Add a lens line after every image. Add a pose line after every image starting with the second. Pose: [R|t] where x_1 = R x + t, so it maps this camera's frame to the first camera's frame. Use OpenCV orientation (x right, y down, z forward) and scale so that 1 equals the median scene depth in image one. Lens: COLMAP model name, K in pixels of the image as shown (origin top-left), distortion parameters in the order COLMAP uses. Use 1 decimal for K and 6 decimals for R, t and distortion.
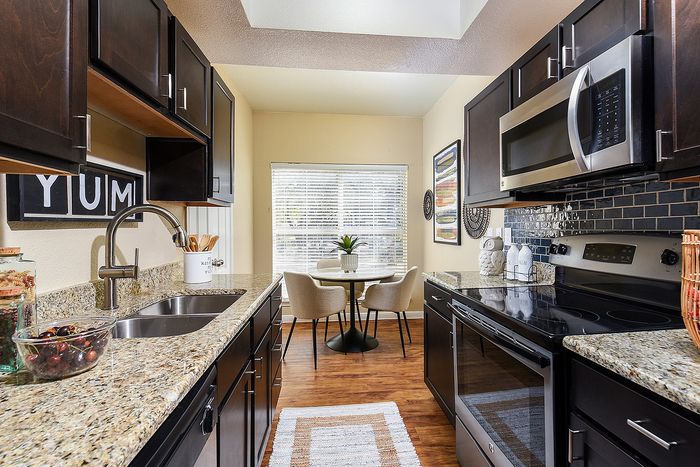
lens RADIAL K [[323.1, 0, 352.9], [0, 323.1, 230.5], [0, 0, 1]] dist [-0.004726, -0.000533]
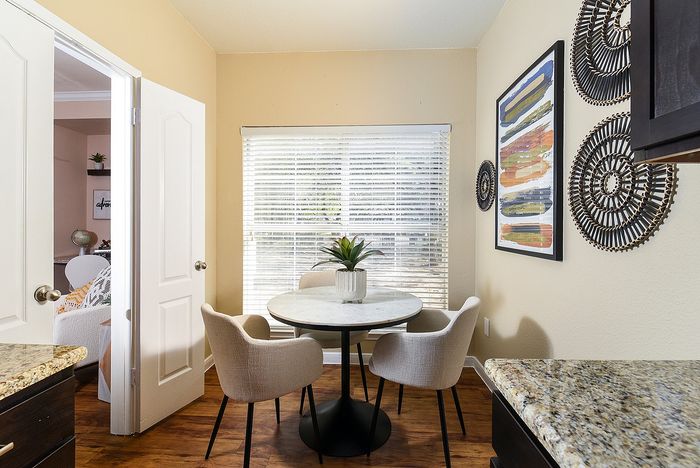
lens RADIAL K [[323.1, 0, 346.3], [0, 323.1, 232.4], [0, 0, 1]] dist [-0.004726, -0.000533]
pose [[0.989373, 0.006831, -0.145236, 0.071418], [-0.003883, 0.999781, 0.020570, -0.003743], [0.145345, -0.019788, 0.989183, 0.400318]]
